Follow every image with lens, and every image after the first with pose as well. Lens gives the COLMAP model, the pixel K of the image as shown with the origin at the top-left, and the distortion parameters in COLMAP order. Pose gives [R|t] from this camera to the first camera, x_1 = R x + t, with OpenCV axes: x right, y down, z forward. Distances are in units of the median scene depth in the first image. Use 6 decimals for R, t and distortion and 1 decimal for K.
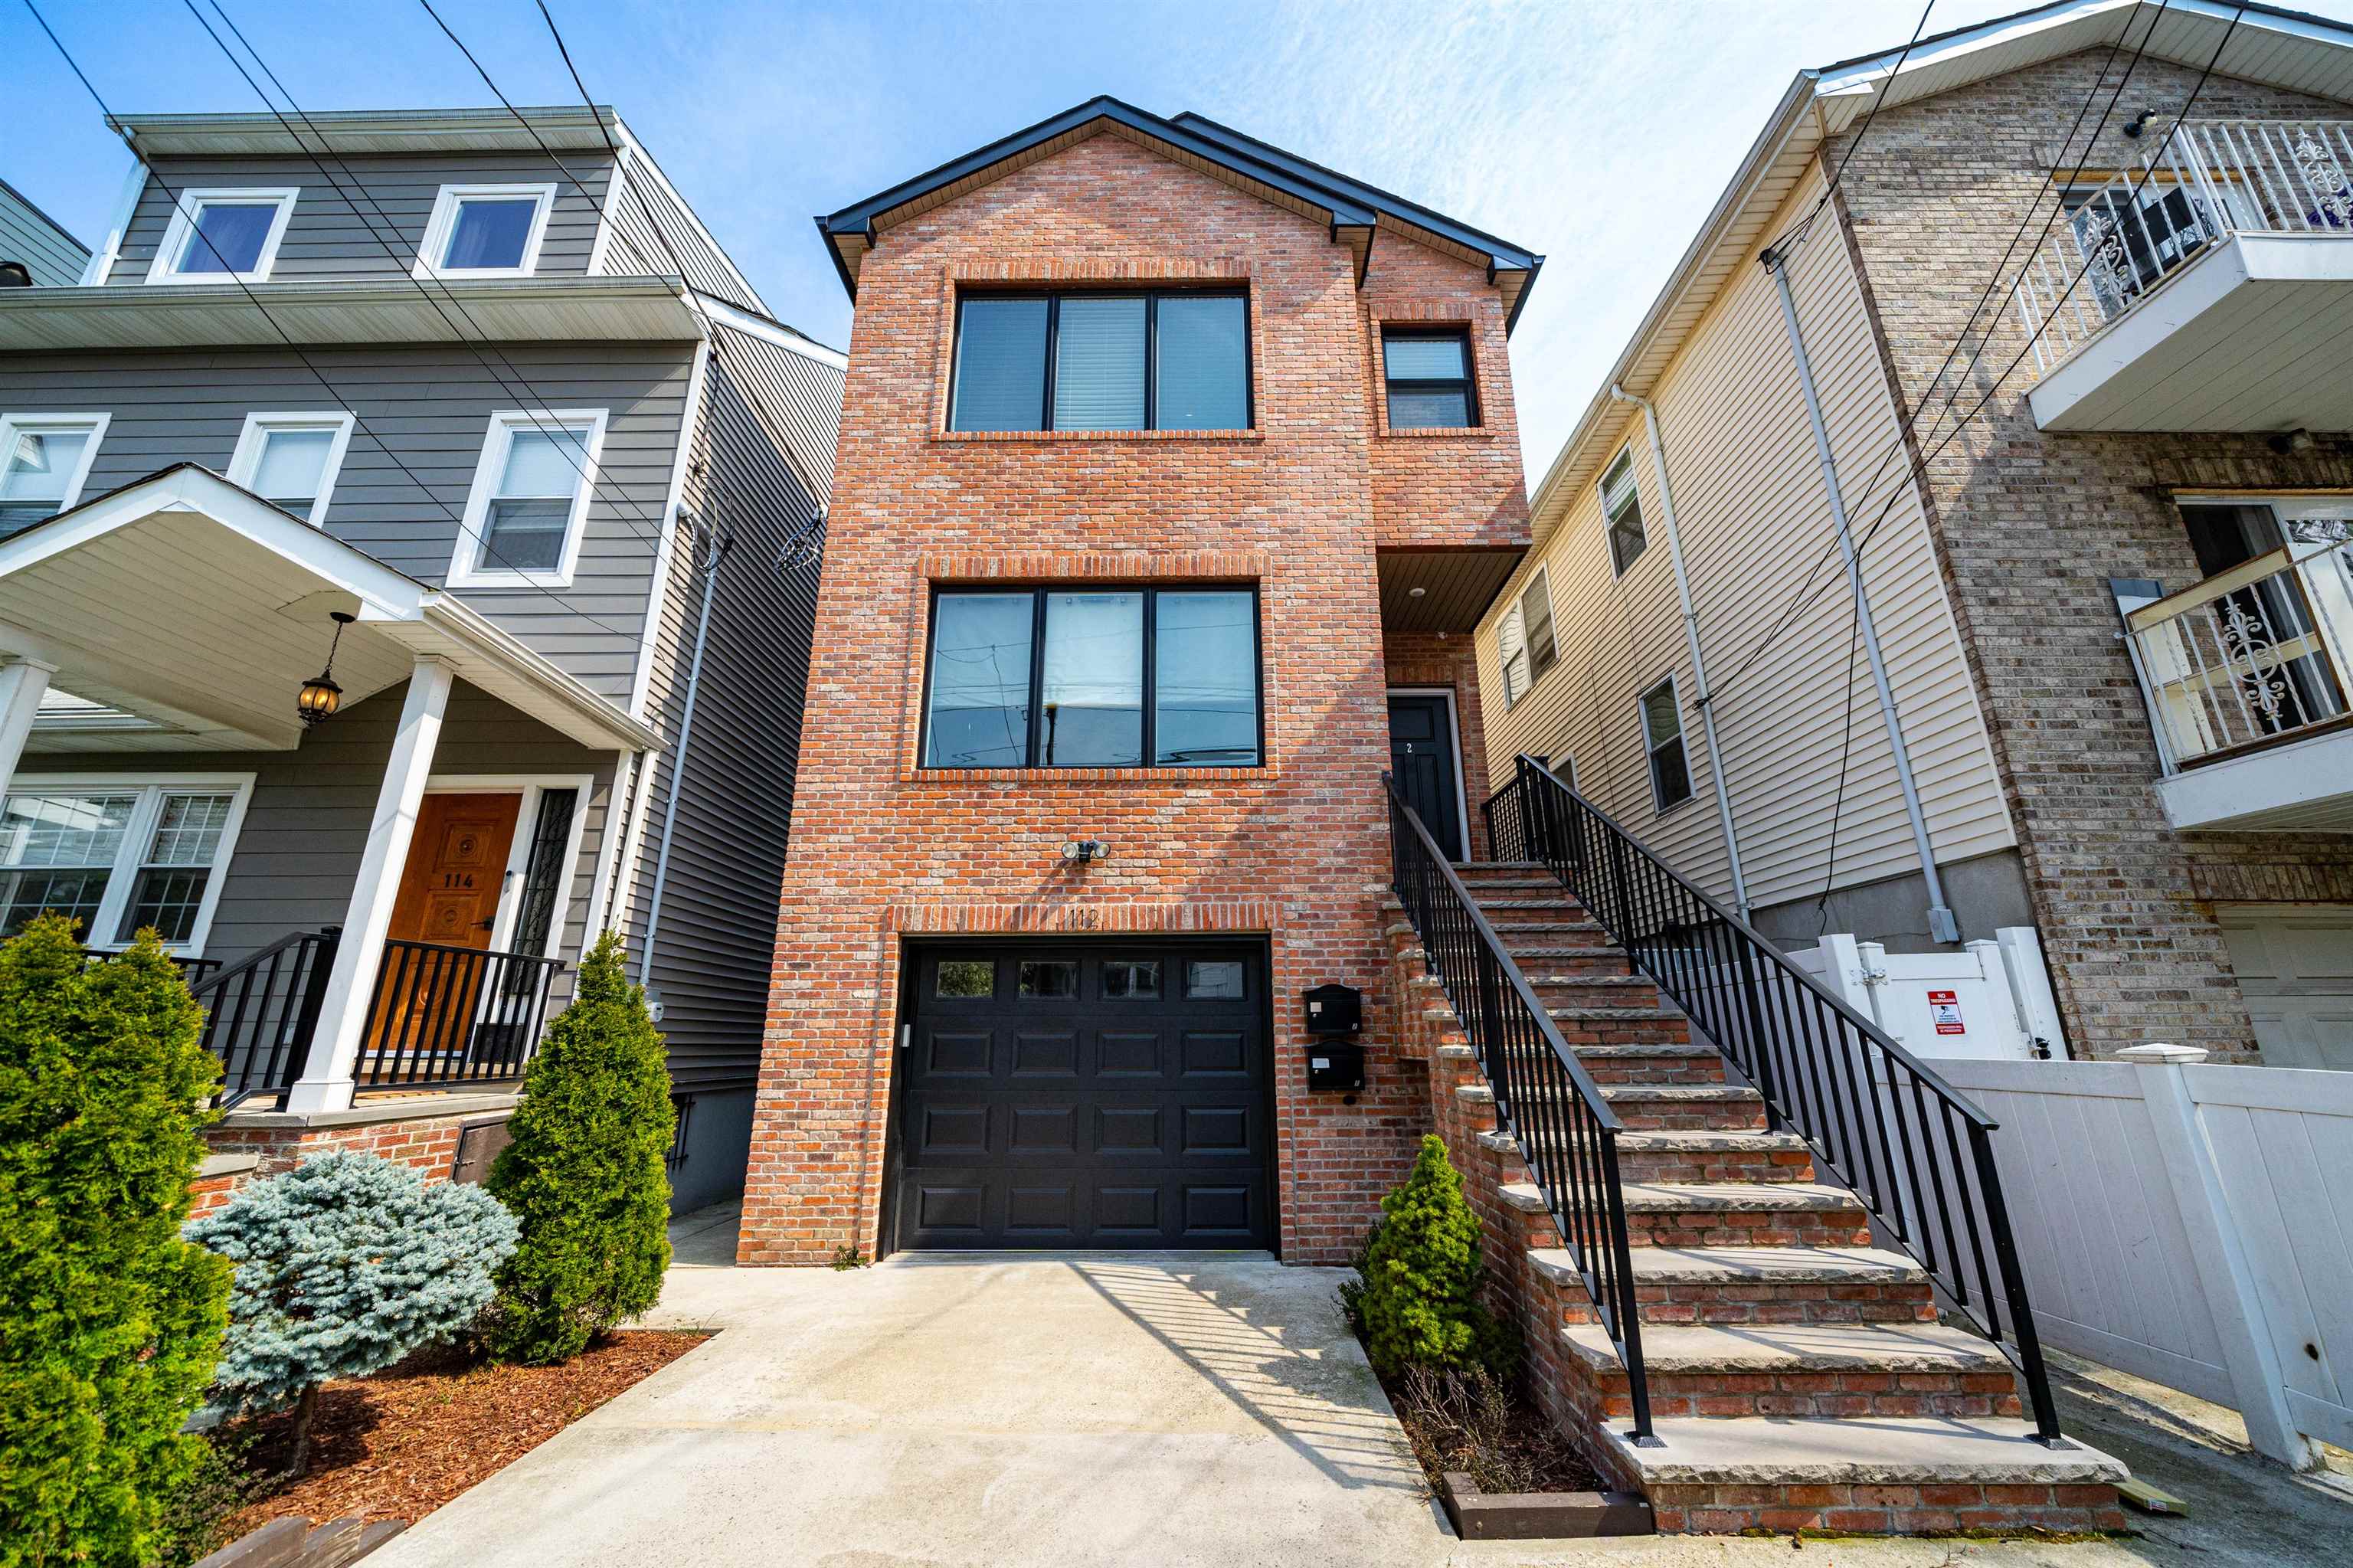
lens RADIAL K [[861.4, 0, 1173.0], [0, 861.4, 796.8], [0, 0, 1]] dist [-0.004409, -0.000262]
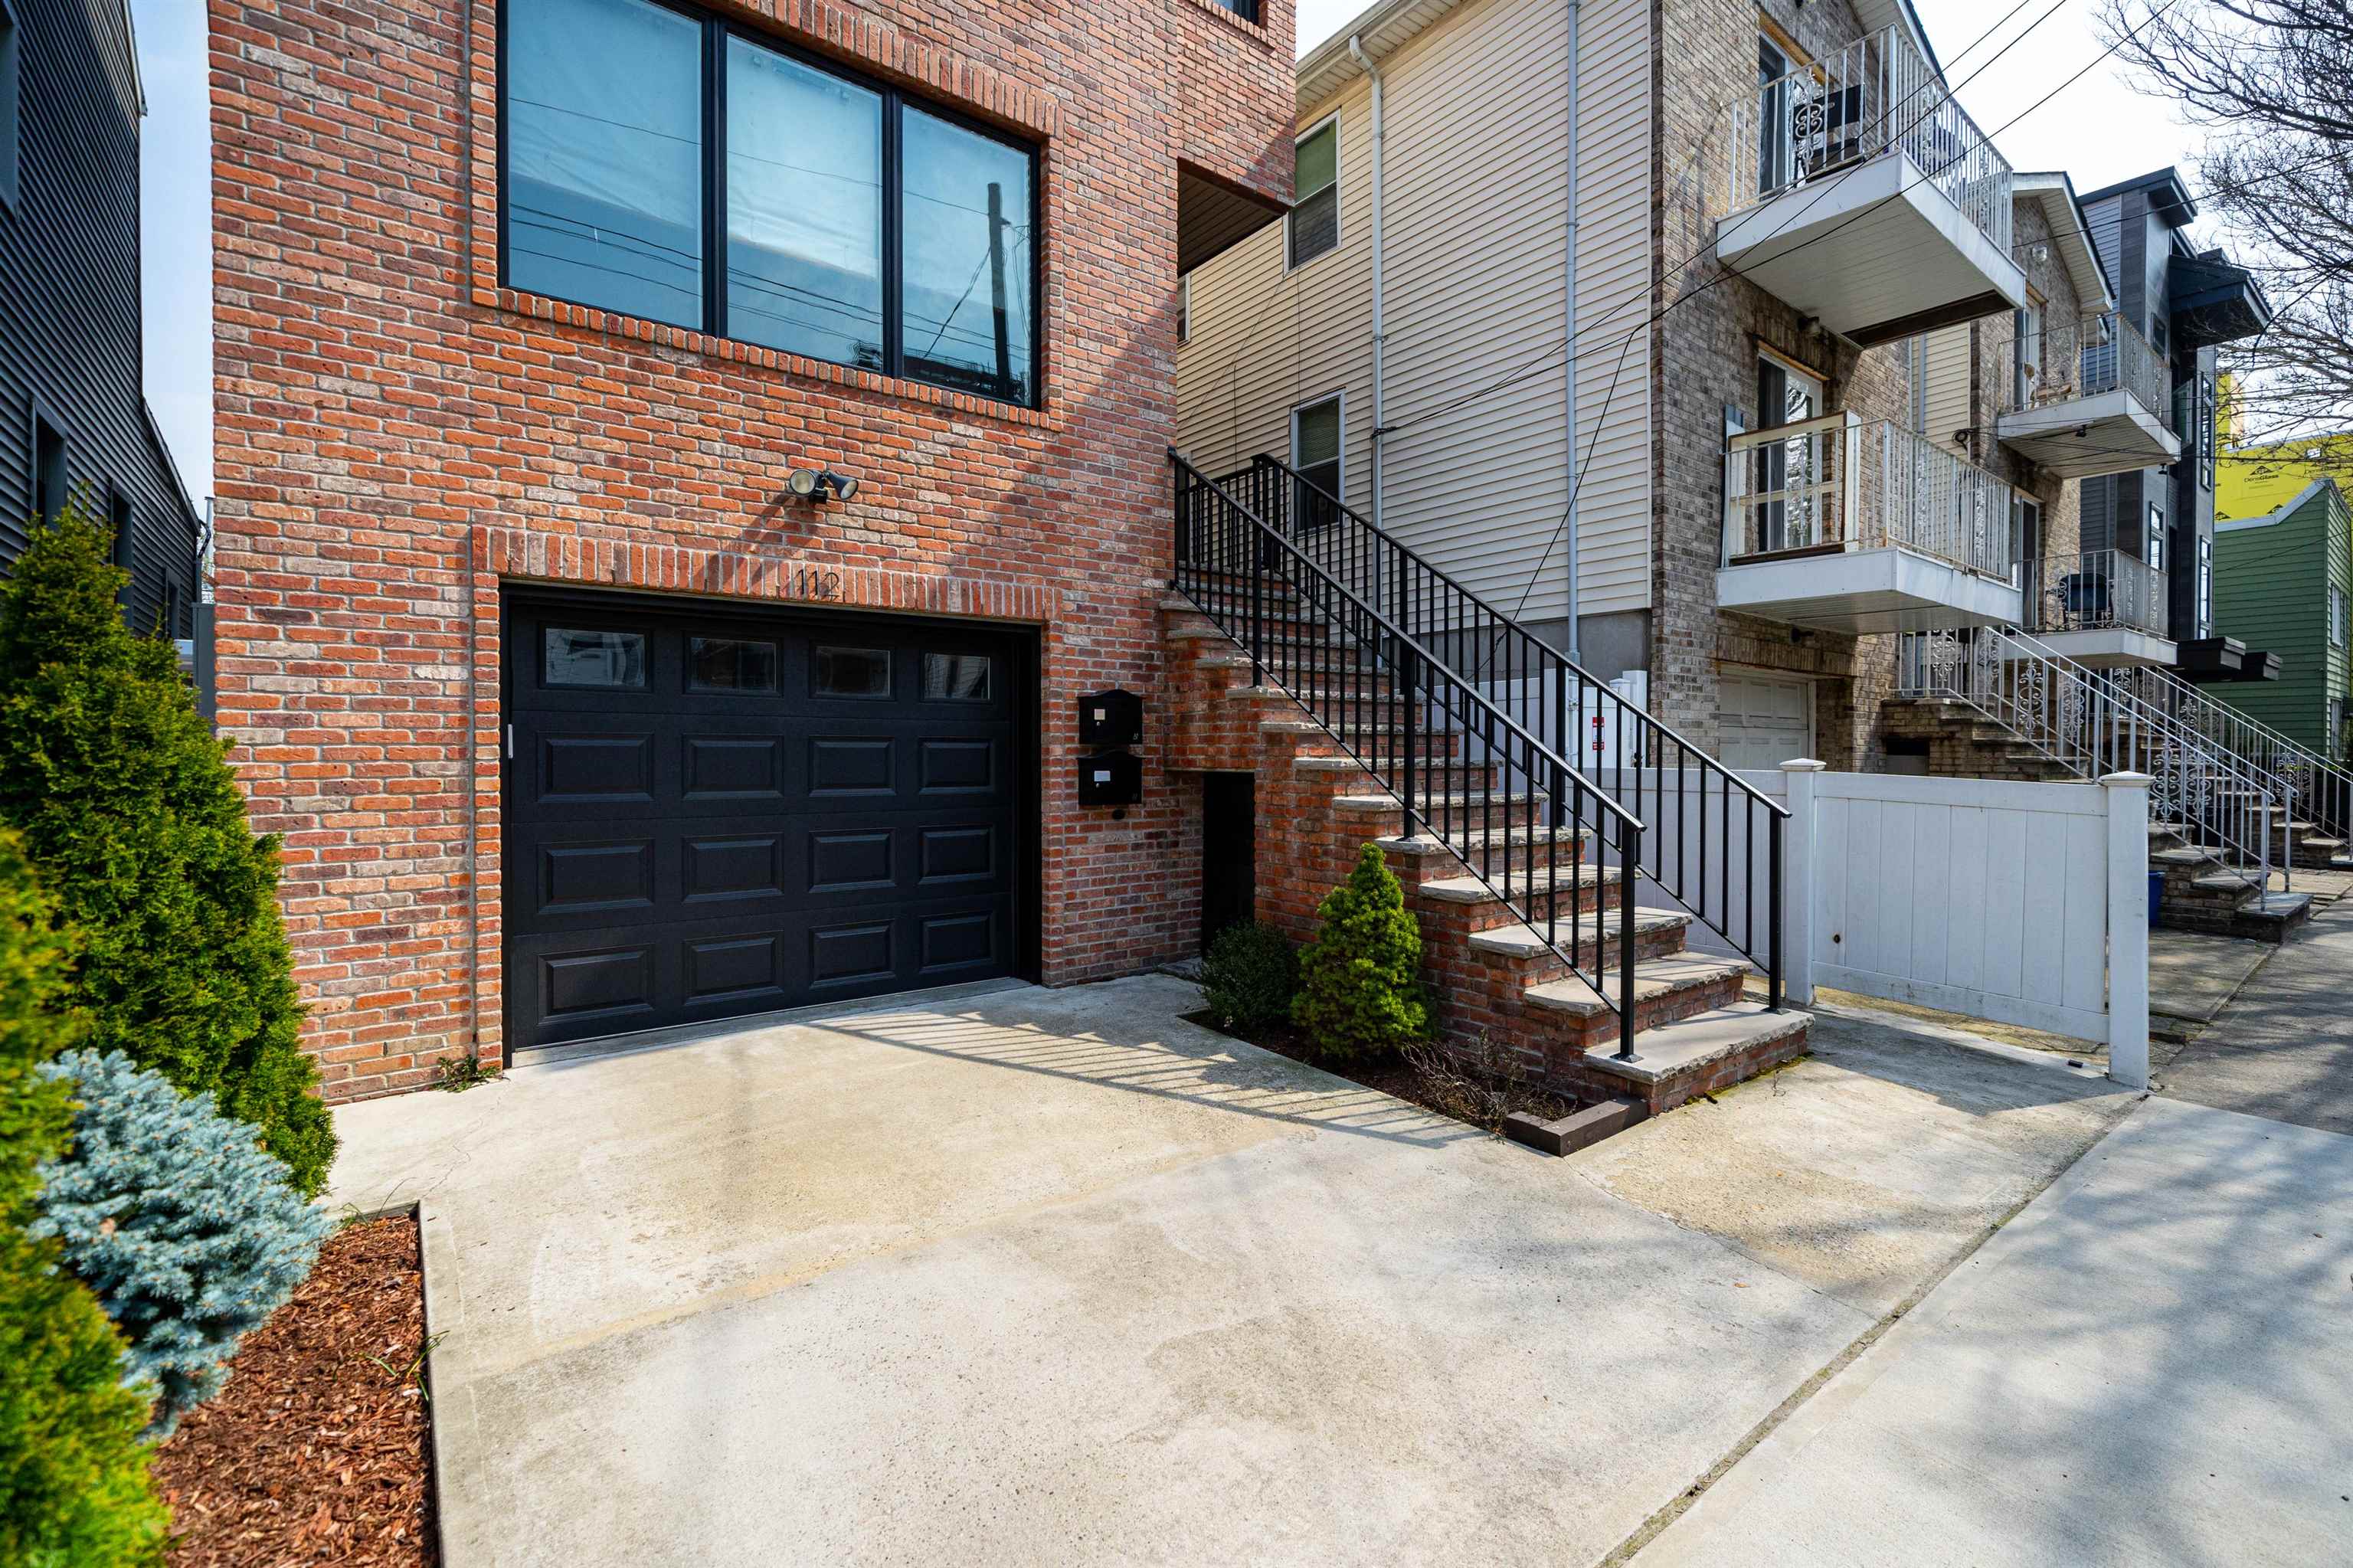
lens RADIAL K [[1008.3, 0, 1165.6], [0, 1008.3, 764.2], [0, 0, 1]] dist [-0.002292, -0.000515]
pose [[0.793035, -0.004028, 0.609163, -0.402105], [-0.171066, 0.958268, 0.229039, 0.047519], [-0.584664, -0.285843, 0.759251, 0.173267]]
